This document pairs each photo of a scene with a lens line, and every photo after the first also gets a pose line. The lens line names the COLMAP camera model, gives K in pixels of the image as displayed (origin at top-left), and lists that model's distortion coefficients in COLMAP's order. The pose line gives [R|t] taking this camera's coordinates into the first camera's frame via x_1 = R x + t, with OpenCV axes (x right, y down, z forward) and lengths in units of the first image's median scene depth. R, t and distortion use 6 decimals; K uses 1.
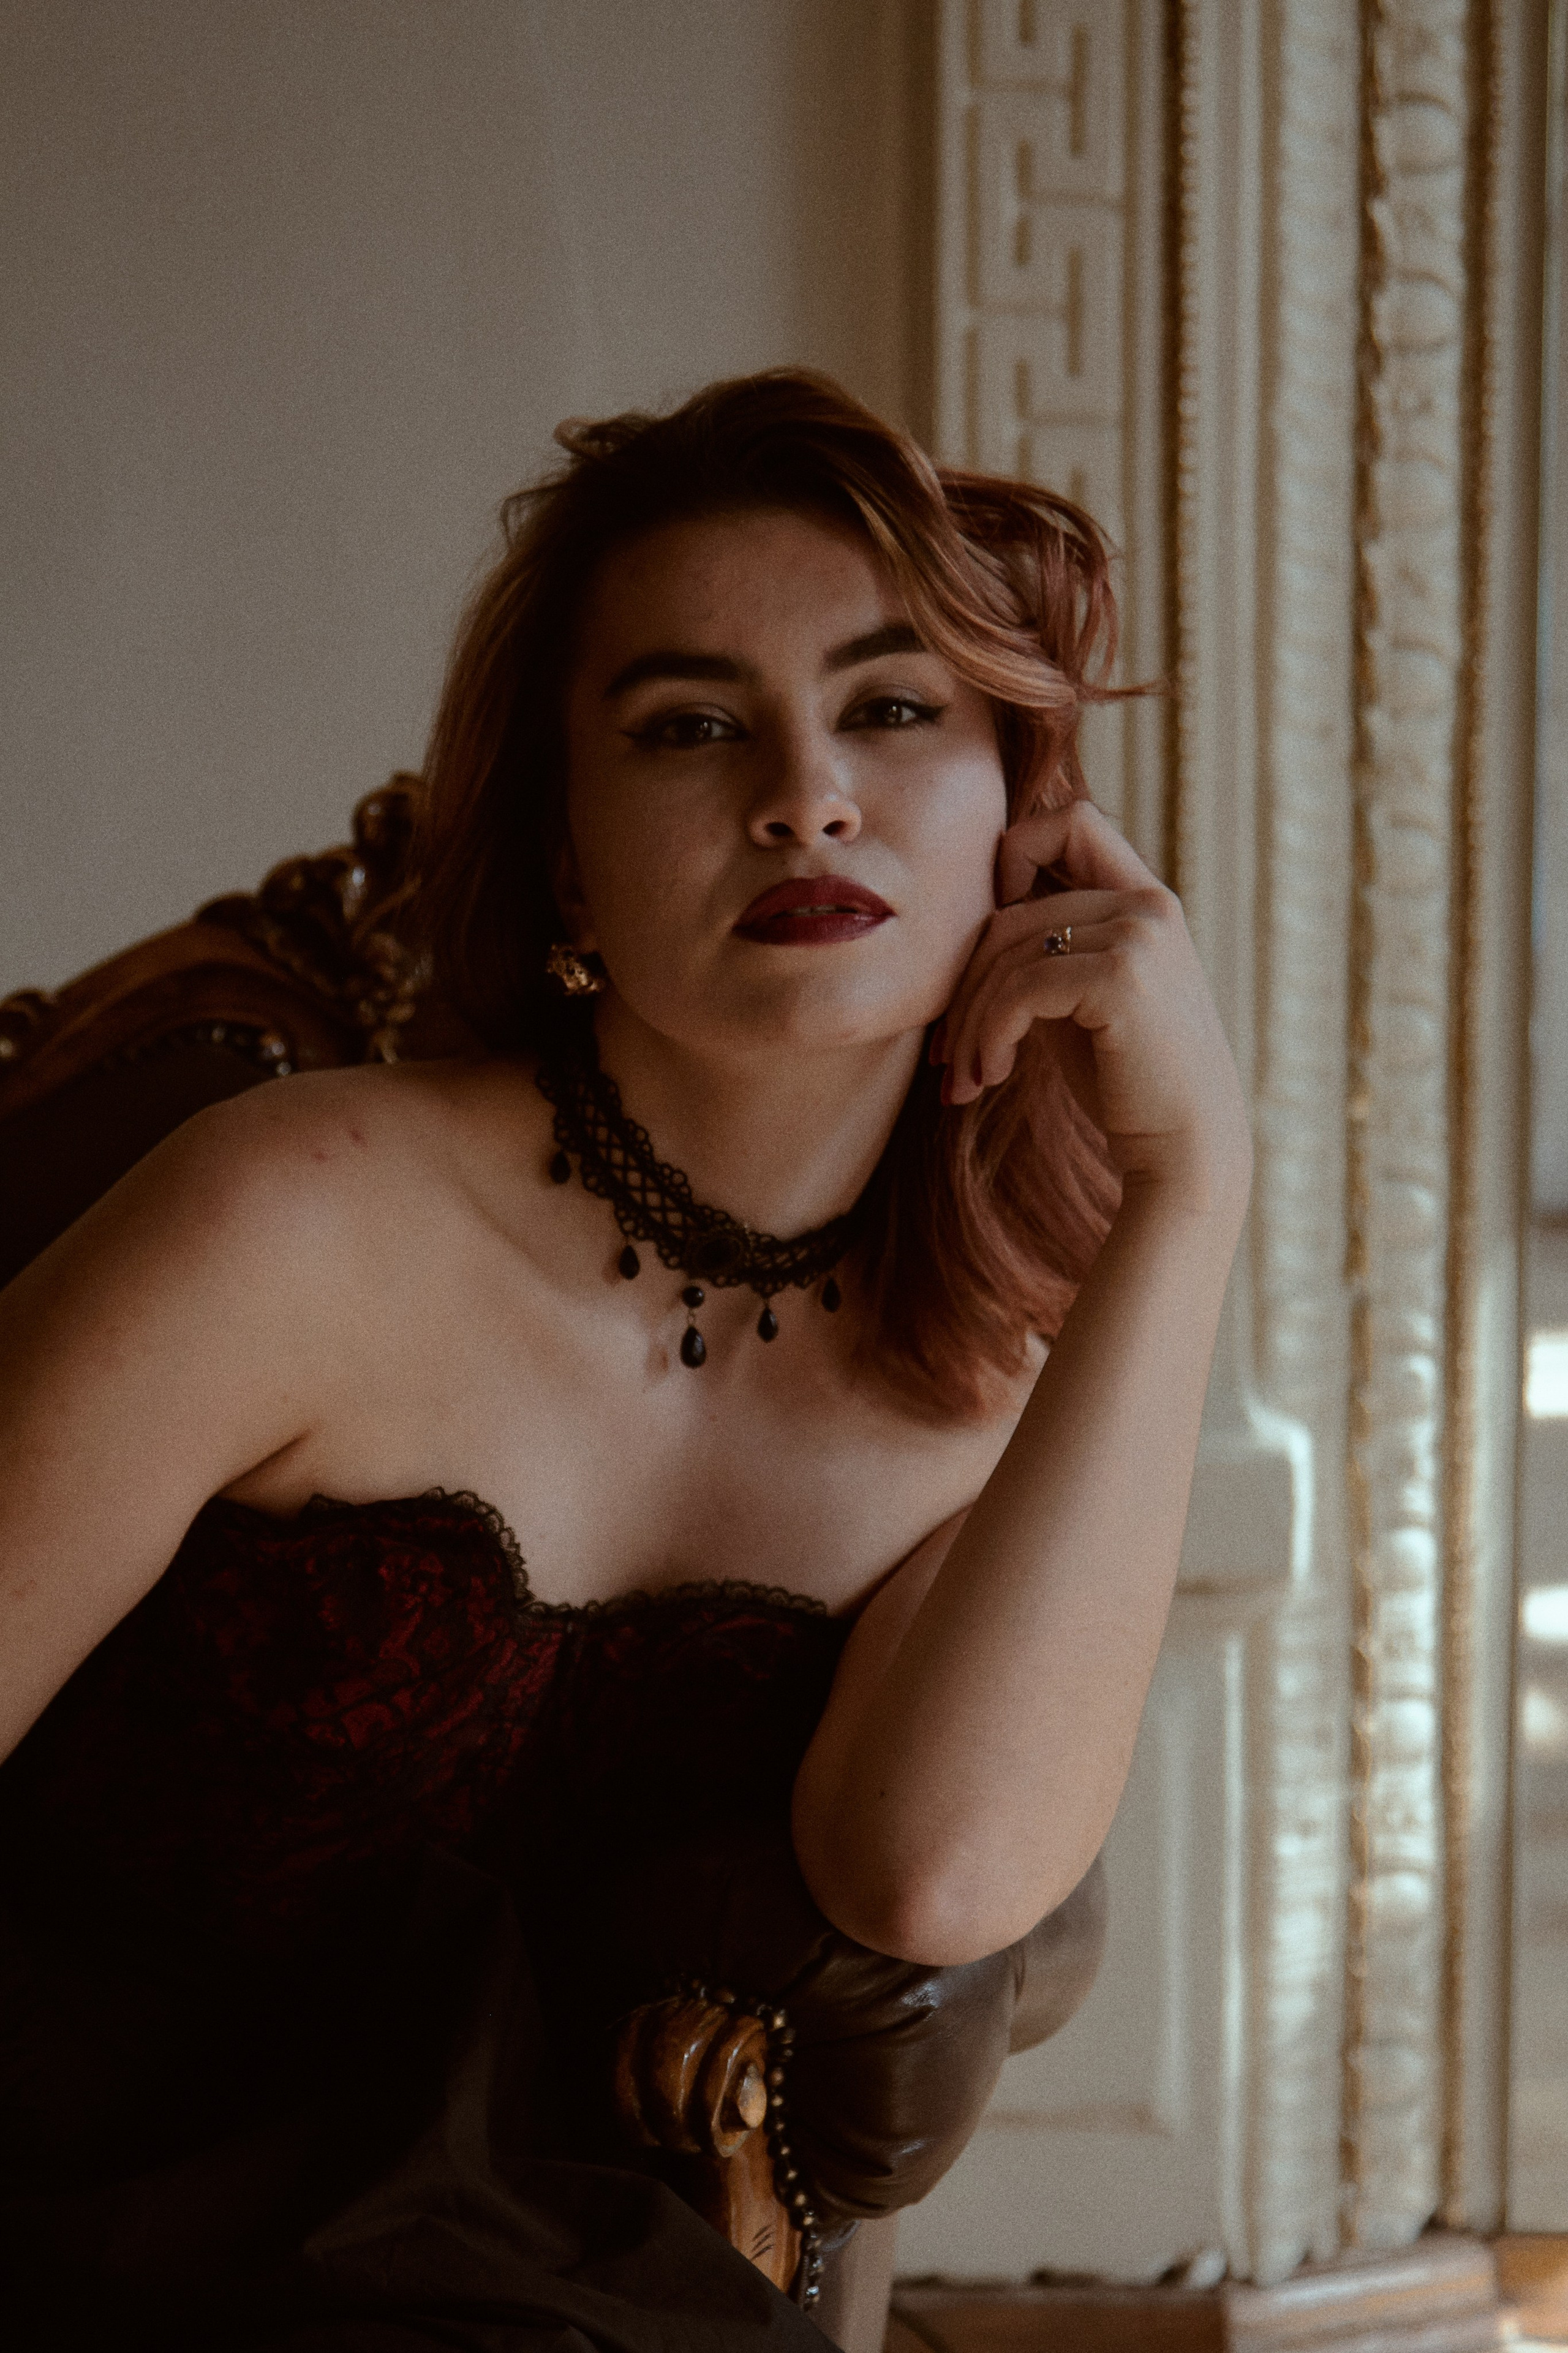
lens RADIAL K [[5663.3, 0, 779.6], [0, 5663.3, 1212.0], [0, 0, 1]] dist [0.011207, 0.114883]
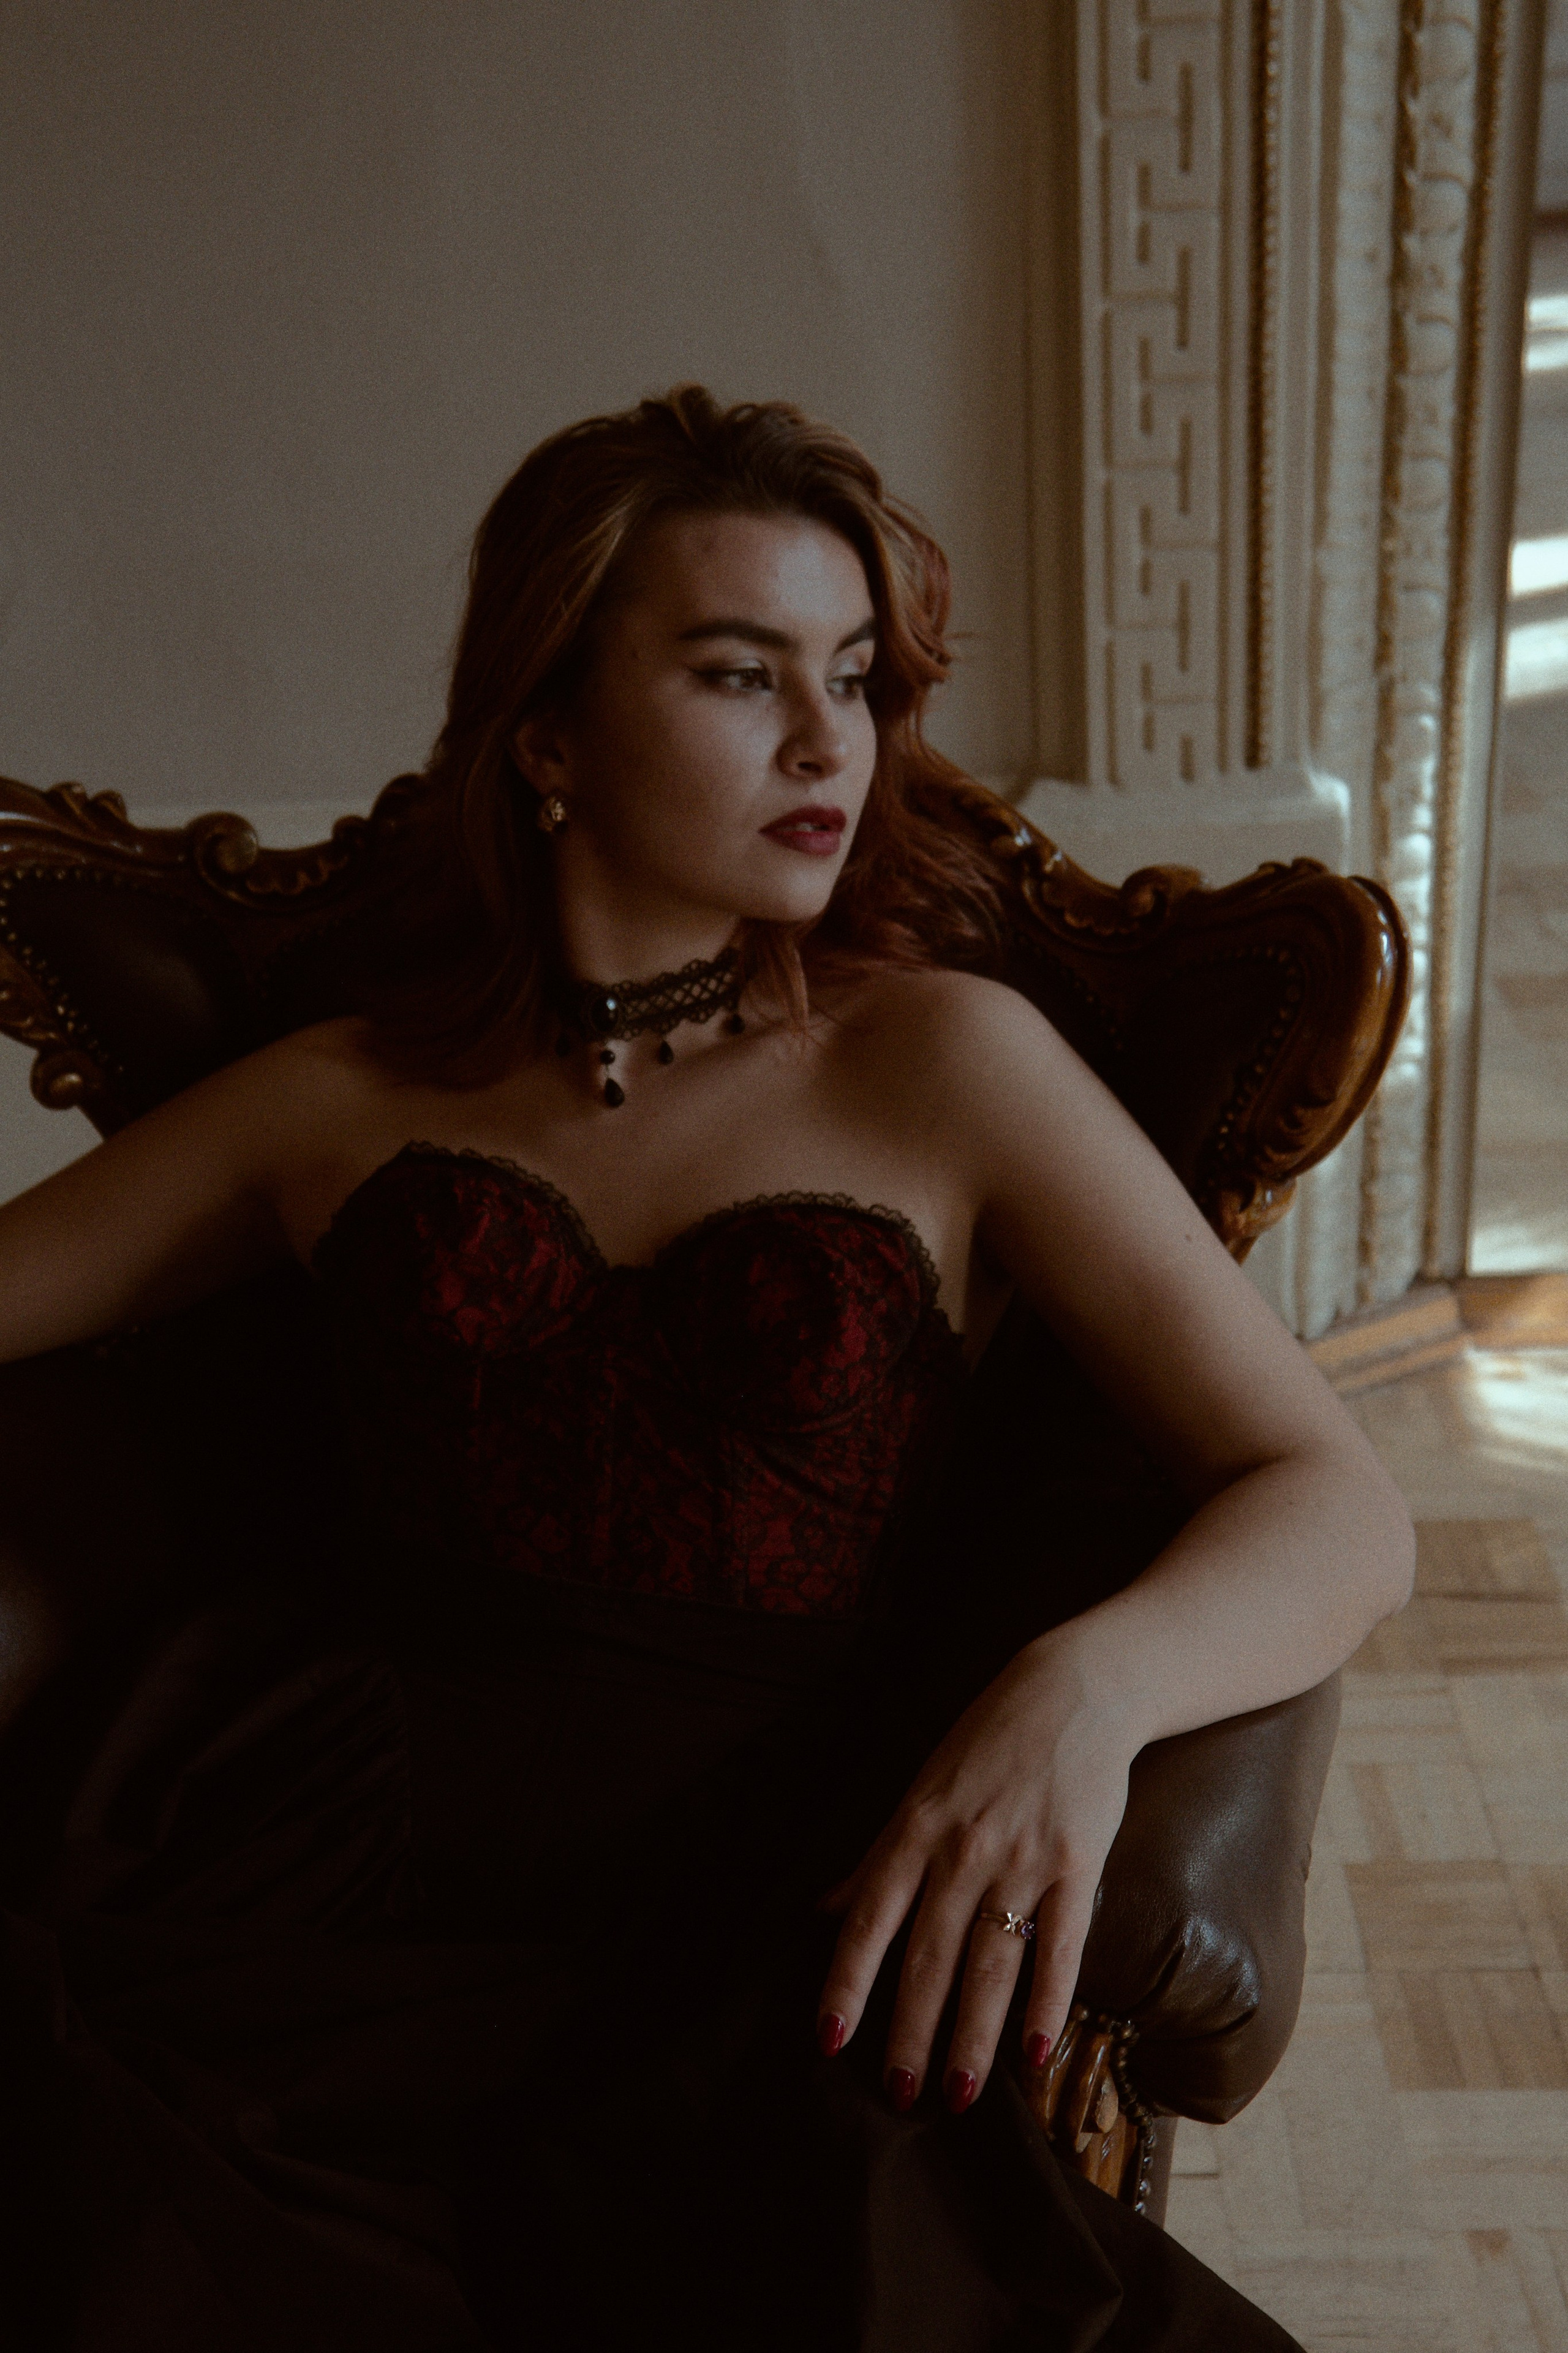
lens RADIAL K [[3068.2, 0, 791.5], [0, 3068.2, 1209.6], [0, 0, 1]] dist [0.099935, -0.037701]
pose [[0.998579, -0.039084, -0.036217, -0.020727], [0.048817, 0.943483, 0.327806, -0.118748], [0.021358, -0.329108, 0.944051, 0.243406]]
